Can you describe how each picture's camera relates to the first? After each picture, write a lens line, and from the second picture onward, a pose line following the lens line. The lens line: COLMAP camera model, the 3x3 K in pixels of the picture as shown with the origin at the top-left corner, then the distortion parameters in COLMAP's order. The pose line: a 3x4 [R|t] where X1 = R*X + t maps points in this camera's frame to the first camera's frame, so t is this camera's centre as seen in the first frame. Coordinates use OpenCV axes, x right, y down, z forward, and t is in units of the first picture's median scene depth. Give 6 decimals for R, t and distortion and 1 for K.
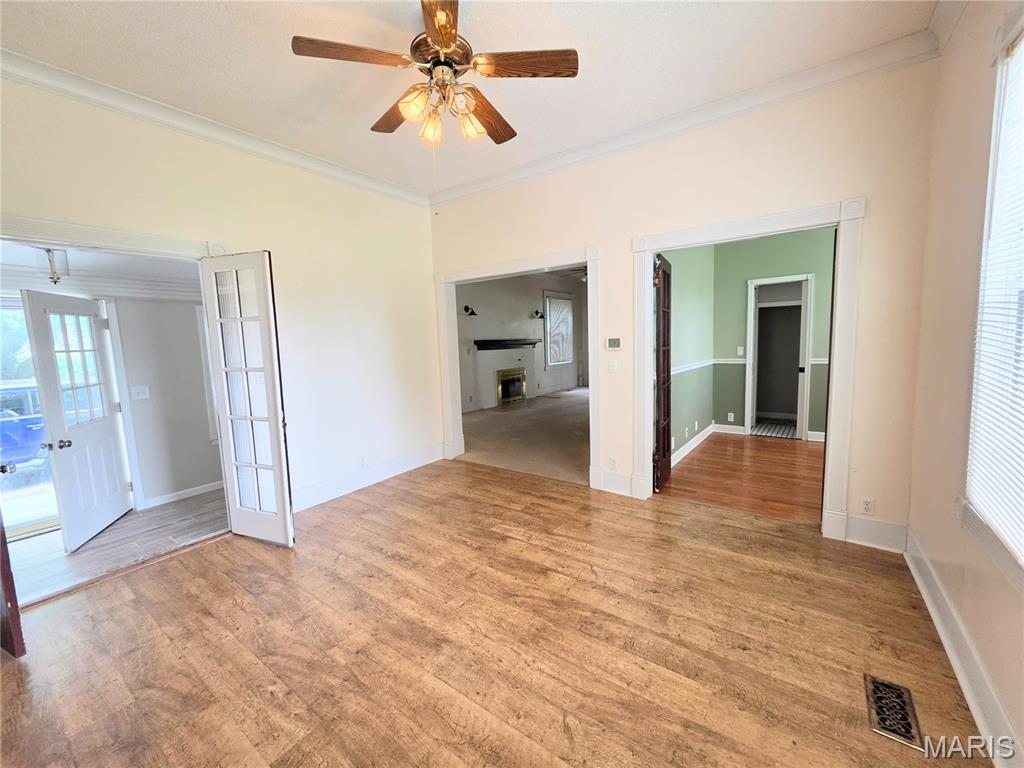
lens RADIAL K [[409.7, 0, 519.0], [0, 409.7, 381.7], [0, 0, 1]] dist [0.000842, 0.000171]
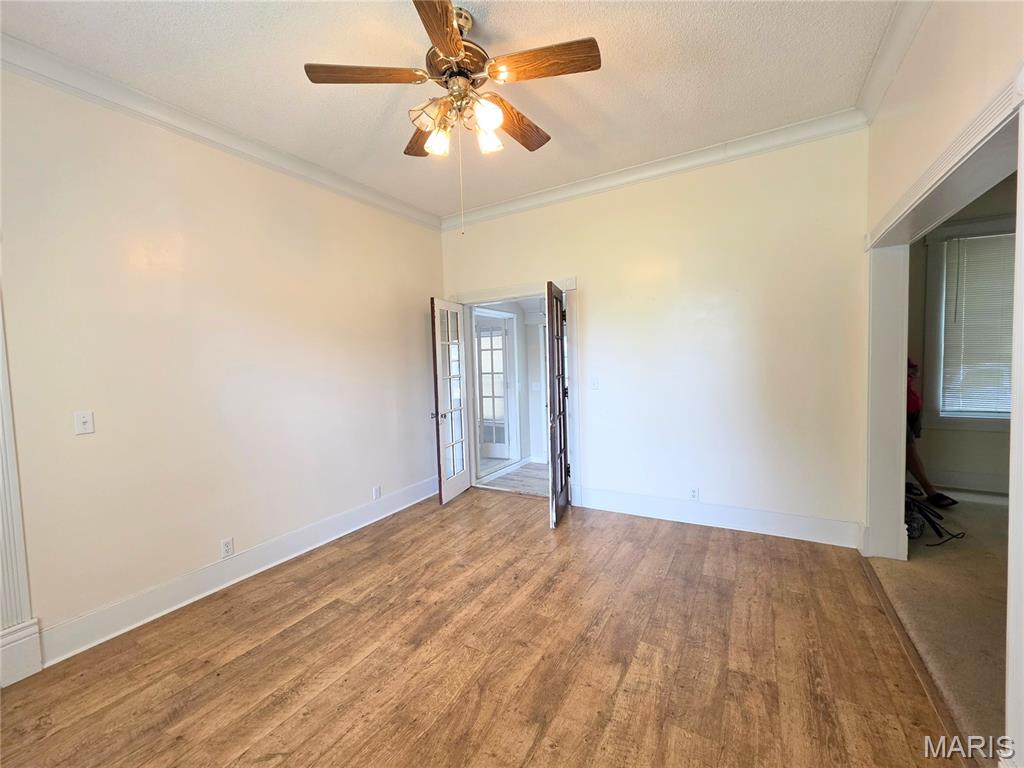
lens RADIAL K [[409.7, 0, 519.0], [0, 409.7, 381.7], [0, 0, 1]] dist [0.000842, 0.000171]
pose [[0.095665, 0.086004, -0.991691, 0.641912], [-0.075377, 0.994026, 0.078935, -0.119522], [0.992556, 0.067199, 0.101576, 0.839752]]
